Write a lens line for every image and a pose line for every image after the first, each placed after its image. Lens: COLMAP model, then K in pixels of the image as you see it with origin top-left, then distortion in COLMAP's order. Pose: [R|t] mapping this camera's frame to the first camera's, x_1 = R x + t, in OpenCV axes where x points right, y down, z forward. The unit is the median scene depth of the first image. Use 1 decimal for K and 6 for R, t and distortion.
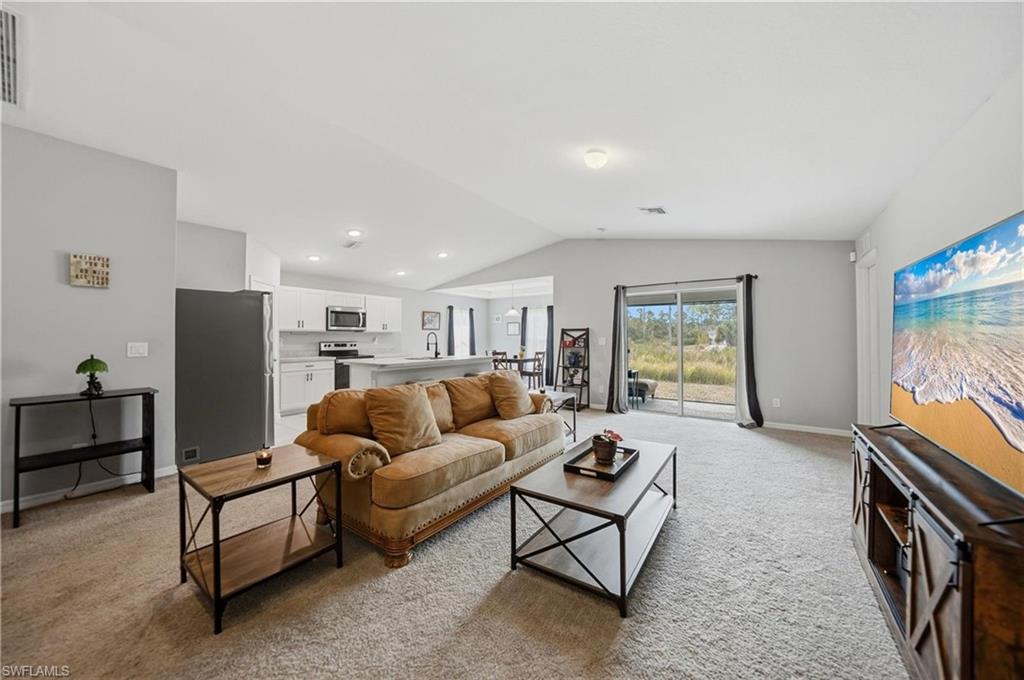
lens RADIAL K [[360.3, 0, 513.9], [0, 360.3, 336.7], [0, 0, 1]] dist [-0.022601, 0.005727]
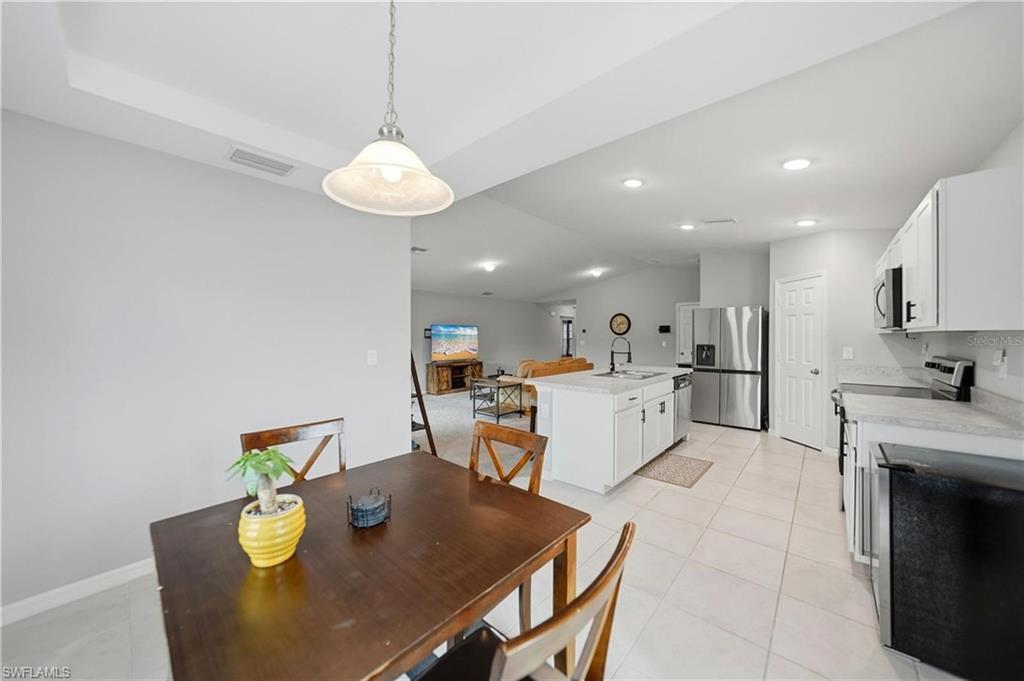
lens RADIAL K [[360.3, 0, 513.9], [0, 360.3, 337.2], [0, 0, 1]] dist [-0.022601, 0.005727]
pose [[-0.994612, 0.002515, 0.103640, -0.088942], [0.002272, 0.999994, -0.002462, -0.010285], [-0.103645, -0.002213, -0.994612, 1.705958]]
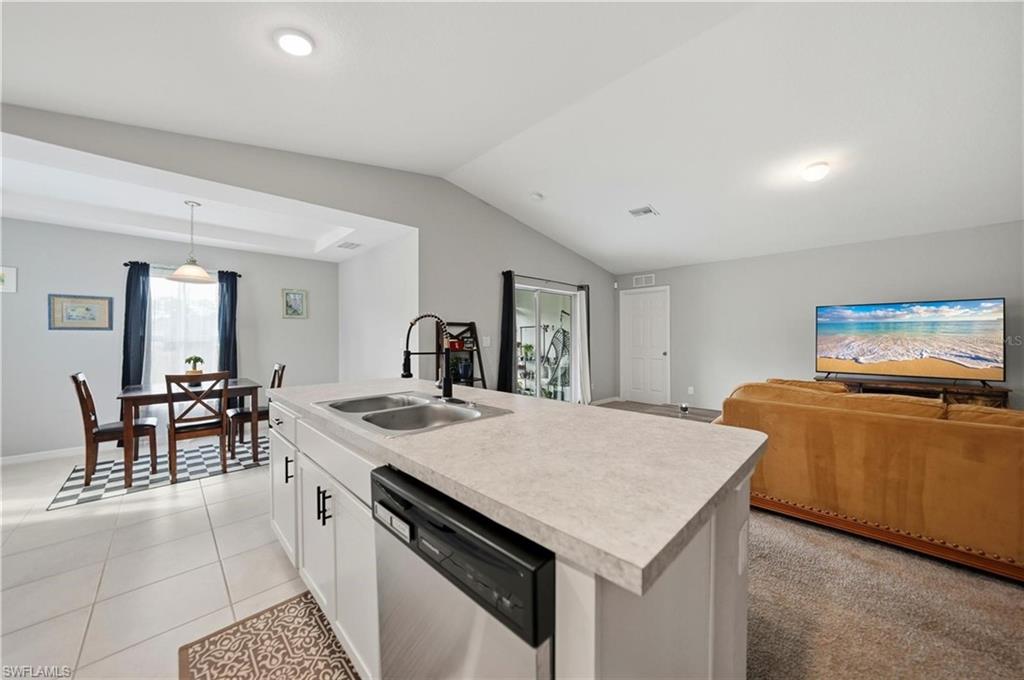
lens RADIAL K [[360.3, 0, 513.9], [0, 360.3, 336.7], [0, 0, 1]] dist [-0.022601, 0.005727]
pose [[0.164071, 0.005835, 0.986431, -0.498472], [-0.001840, 0.999983, -0.005610, 0.007269], [-0.986447, -0.000895, 0.164079, 0.874491]]
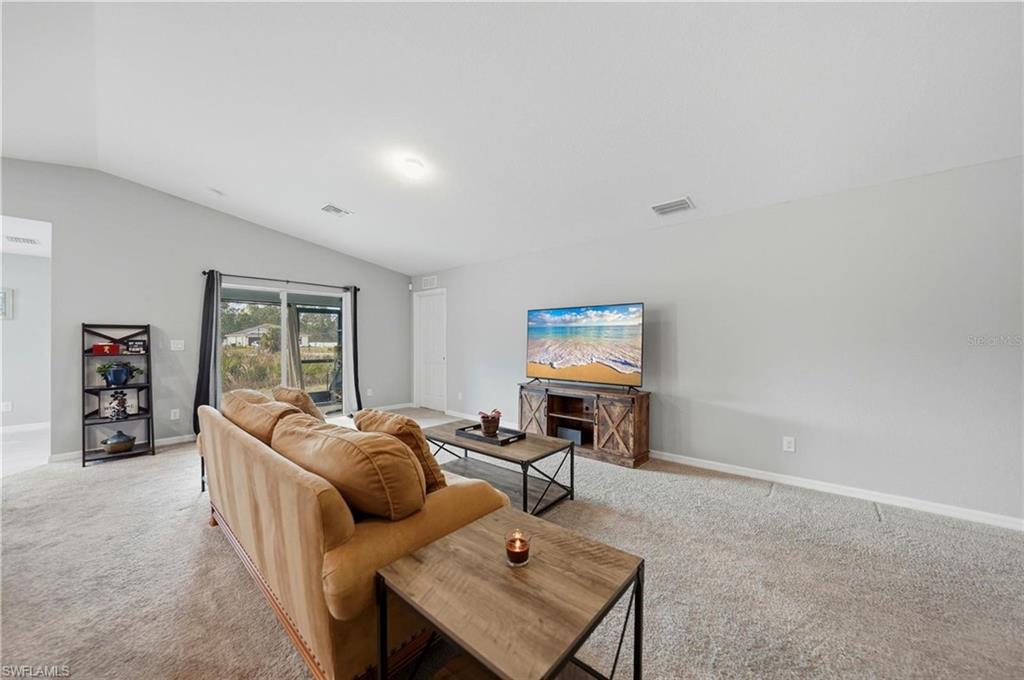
lens RADIAL K [[370.8, 0, 512.0], [0, 370.8, 340.0], [0, 0, 1]] dist [-0.008694, 0.000152]
pose [[0.101157, 0.005121, 0.994857, -0.418014], [-0.004901, 0.999977, -0.004649, 0.003410], [-0.994858, -0.004405, 0.101180, 0.303973]]
